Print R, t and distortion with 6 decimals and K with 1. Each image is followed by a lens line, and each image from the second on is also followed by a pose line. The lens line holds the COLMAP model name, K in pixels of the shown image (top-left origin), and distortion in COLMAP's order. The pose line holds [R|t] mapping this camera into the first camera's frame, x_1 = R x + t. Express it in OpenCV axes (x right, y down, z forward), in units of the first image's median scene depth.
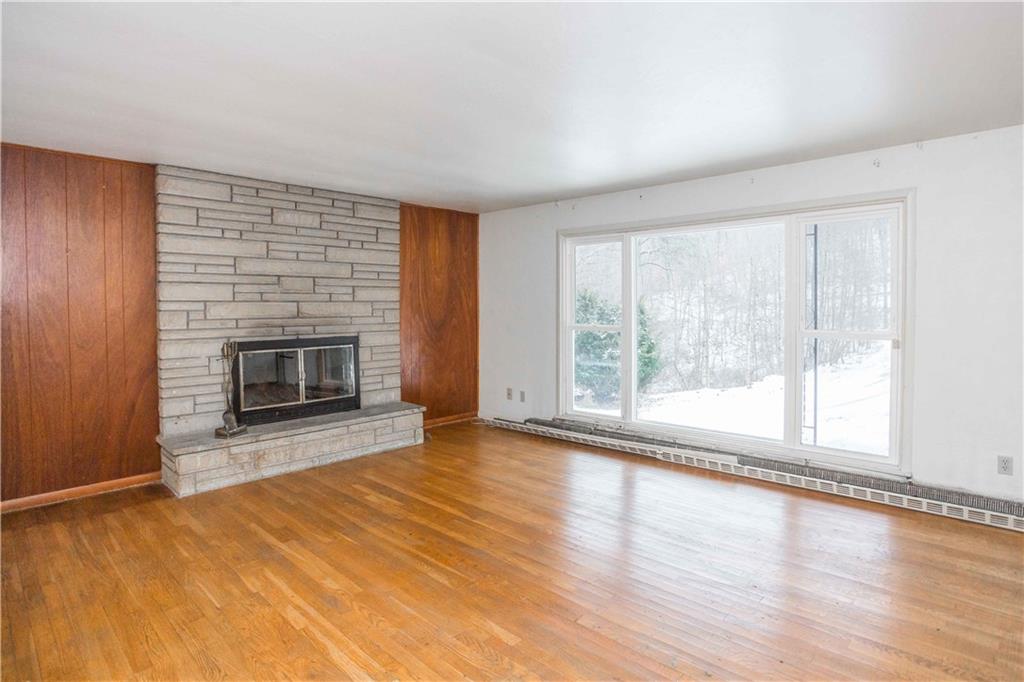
lens RADIAL K [[510.9, 0, 510.2], [0, 510.9, 338.0], [0, 0, 1]] dist [-0.076340, 0.033261]
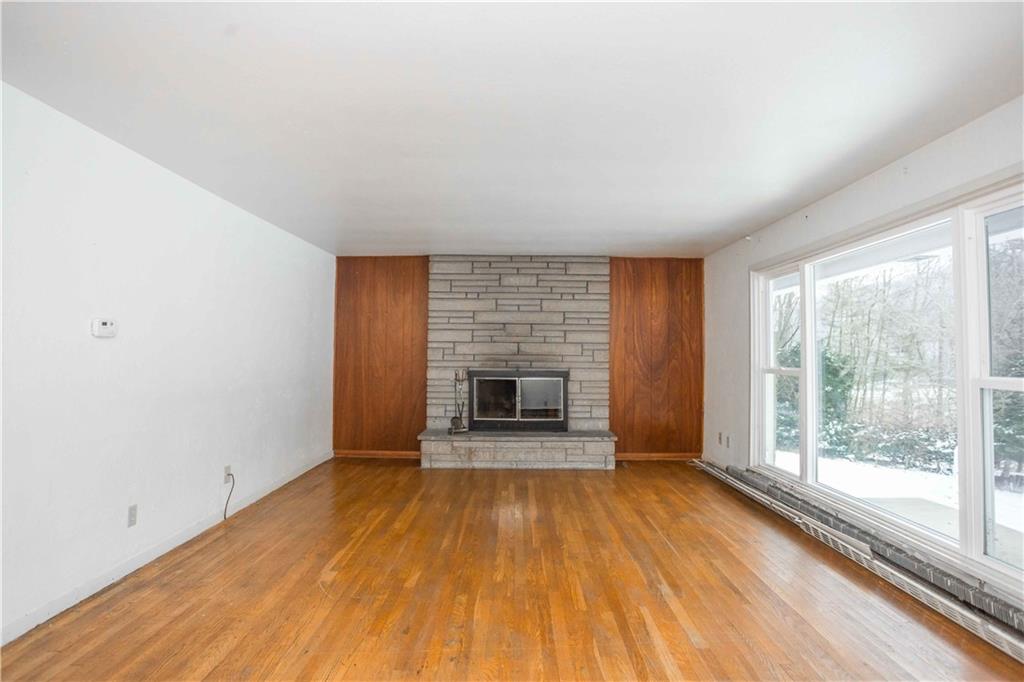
lens RADIAL K [[483.6, 0, 539.5], [0, 483.6, 363.7], [0, 0, 1]] dist [-0.087004, 0.026287]
pose [[0.713104, 0.020240, -0.700766, 0.521691], [-0.054725, 0.998140, -0.026860, 0.014337], [0.698919, 0.057504, 0.712885, 0.143043]]
